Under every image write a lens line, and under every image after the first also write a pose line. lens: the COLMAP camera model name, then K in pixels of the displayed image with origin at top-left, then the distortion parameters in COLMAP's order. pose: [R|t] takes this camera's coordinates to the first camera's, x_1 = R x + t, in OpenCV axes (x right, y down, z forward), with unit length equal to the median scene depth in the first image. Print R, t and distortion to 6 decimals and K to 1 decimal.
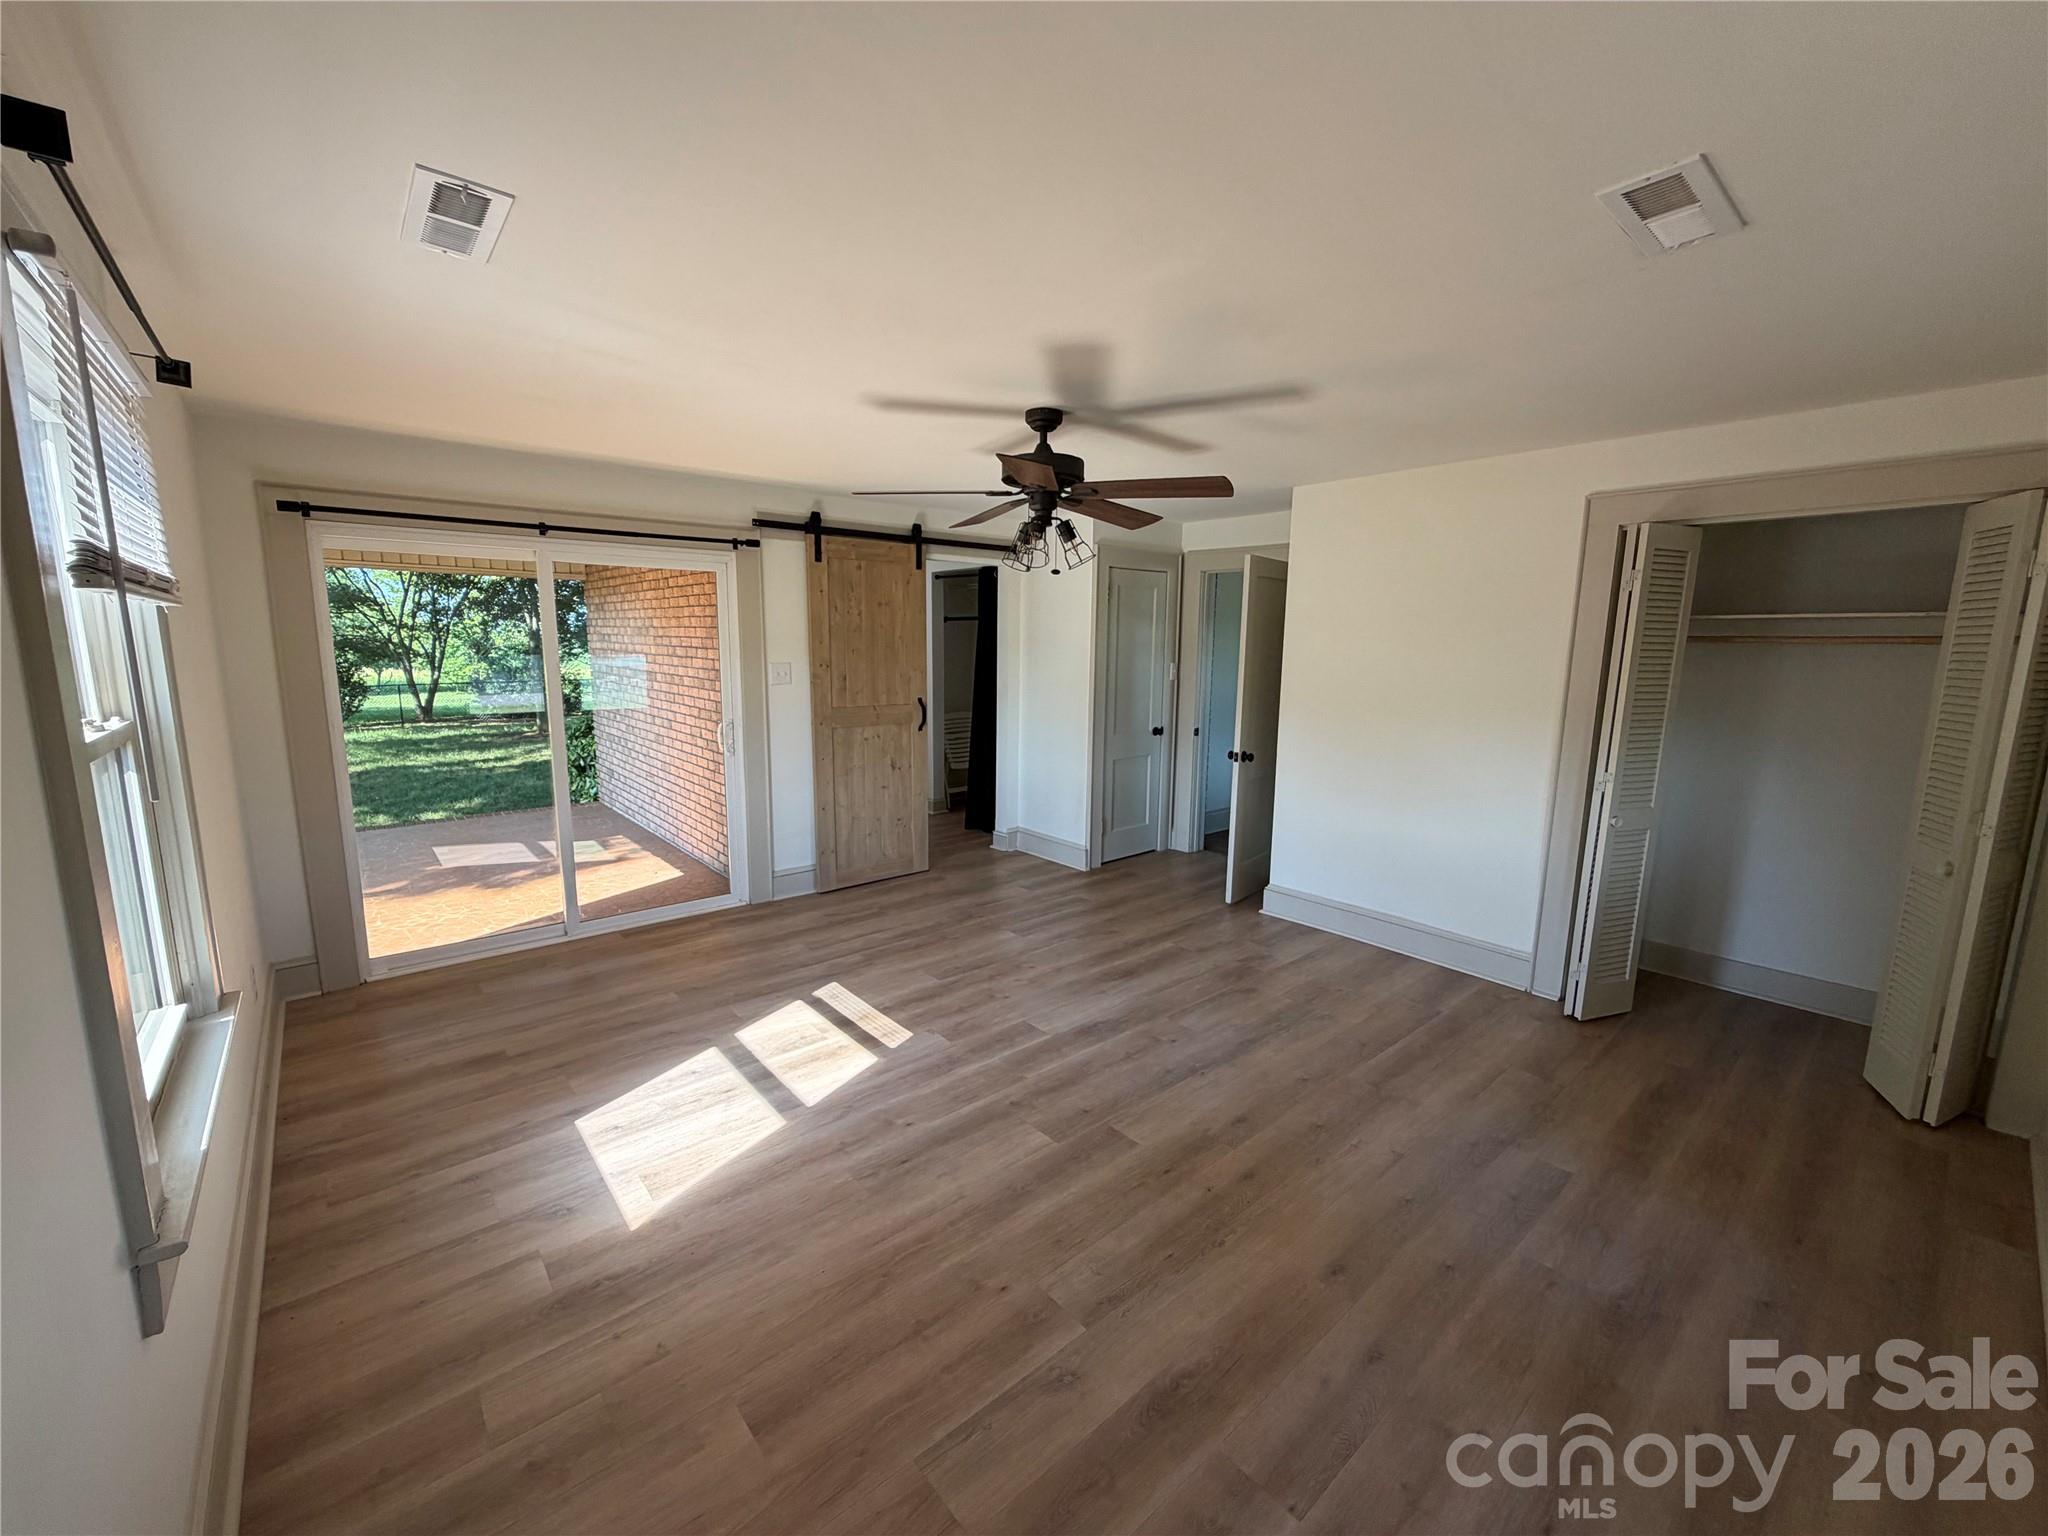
lens RADIAL K [[814.8, 0, 1018.3], [0, 814.8, 772.2], [0, 0, 1]] dist [-0.002138, 0.000553]
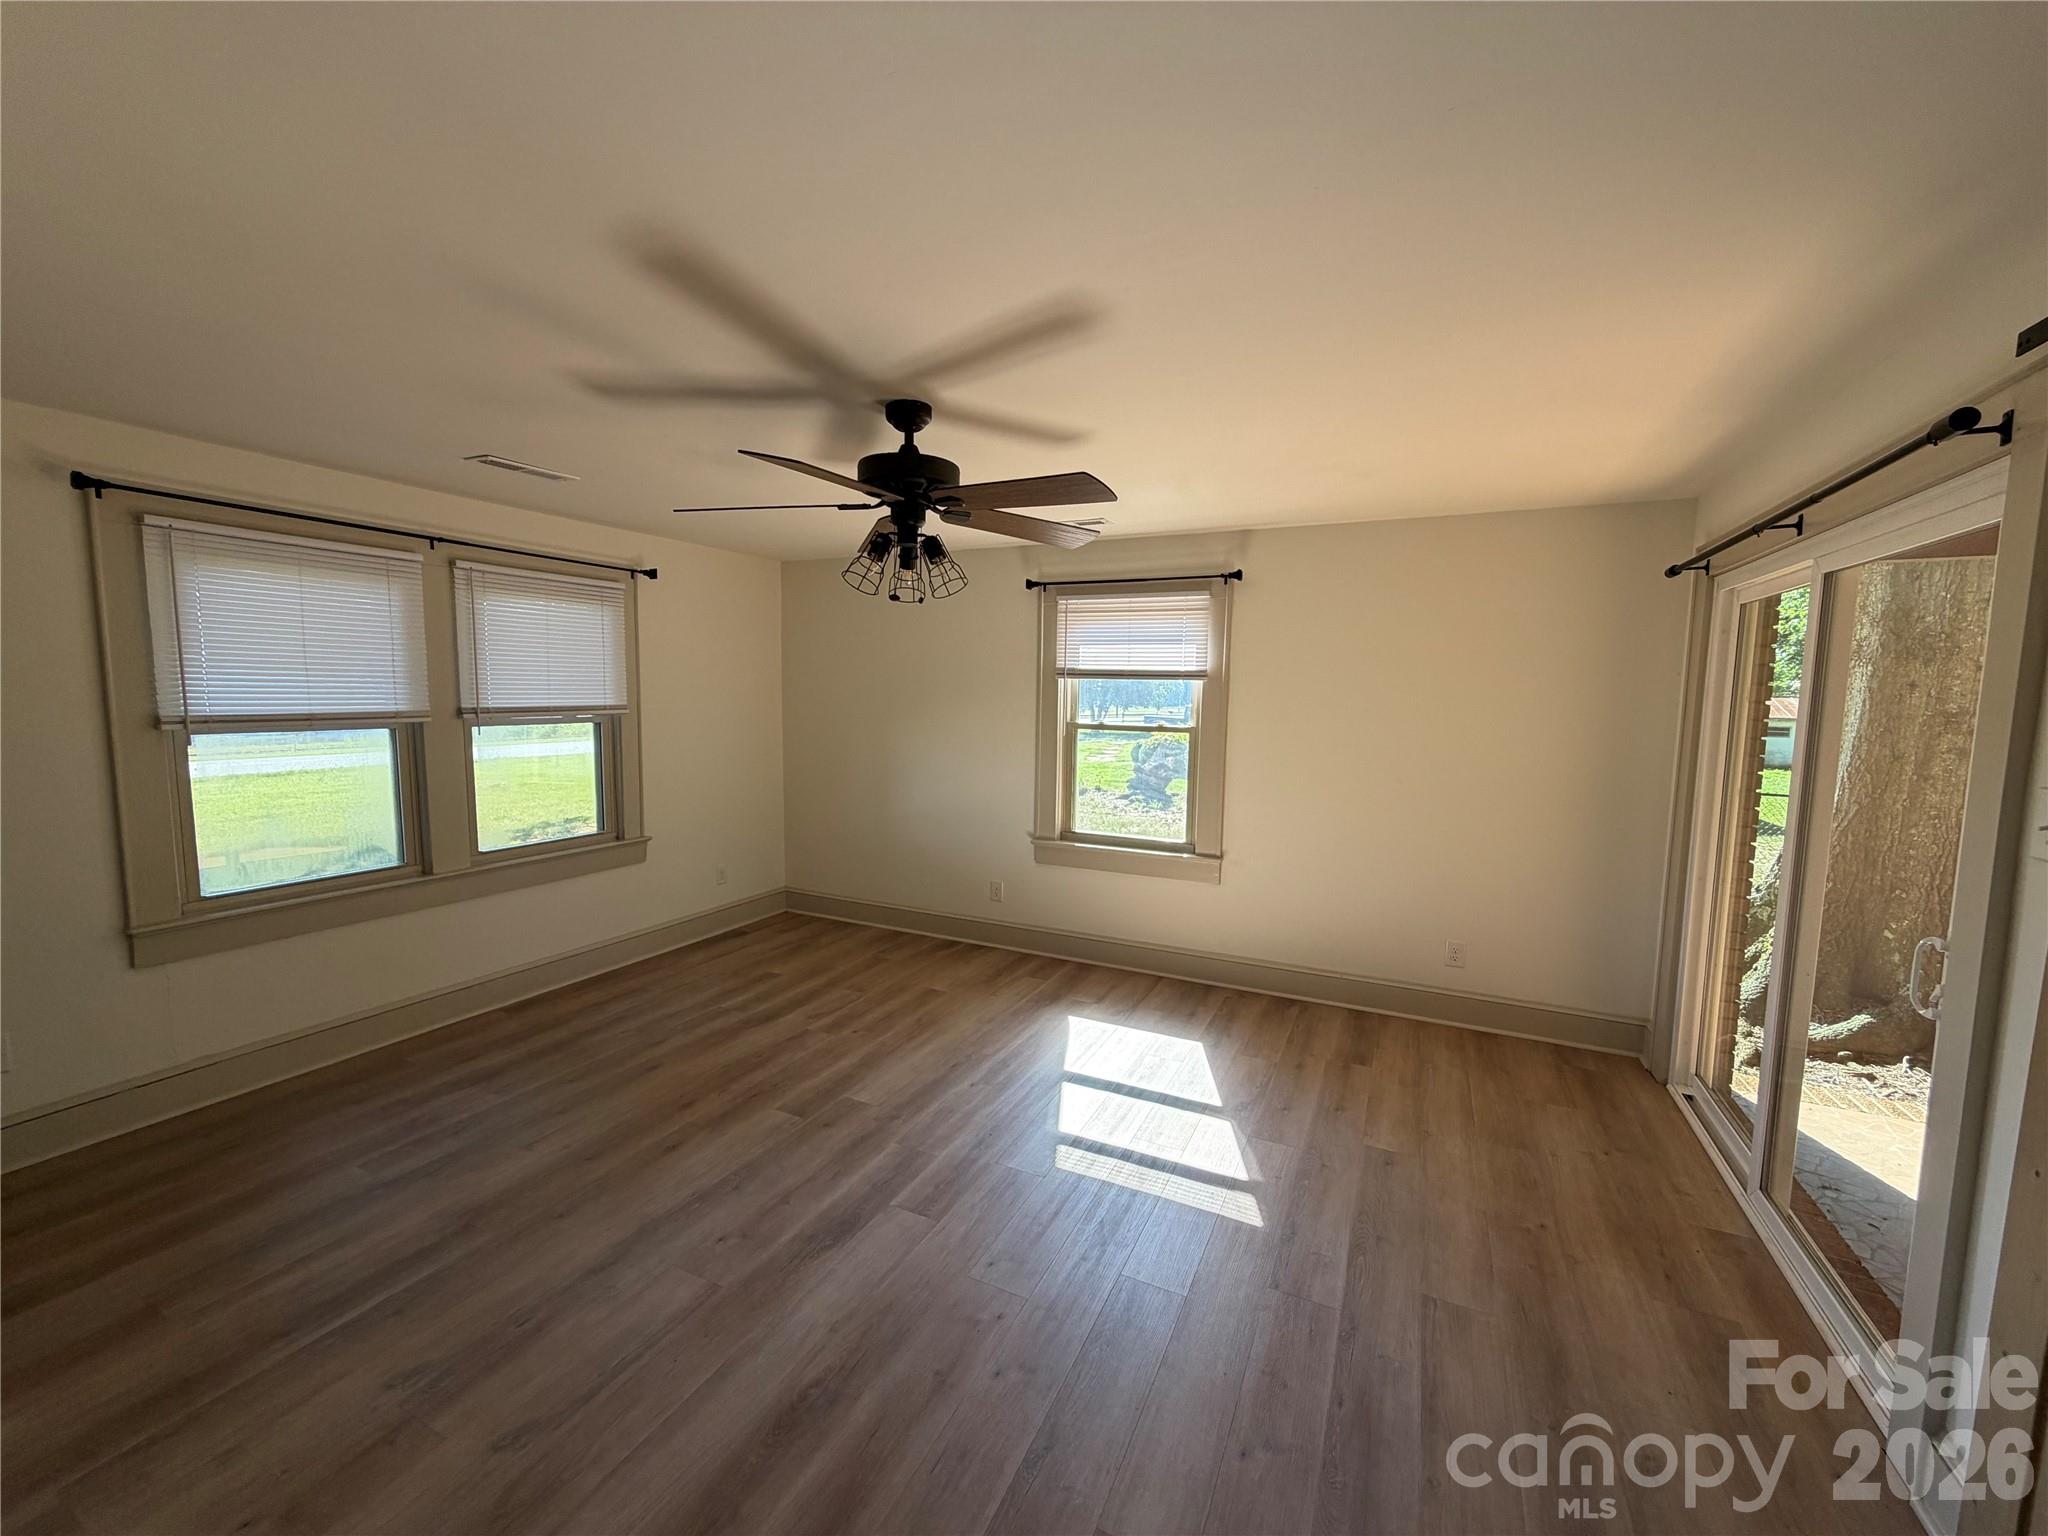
lens RADIAL K [[814.8, 0, 1028.3], [0, 814.8, 769.2], [0, 0, 1]] dist [-0.002138, 0.000553]
pose [[-0.911797, 0.014702, -0.410379, 0.250016], [-0.088319, 0.968950, 0.230944, -0.277504], [0.401032, 0.246818, -0.882187, 1.763734]]
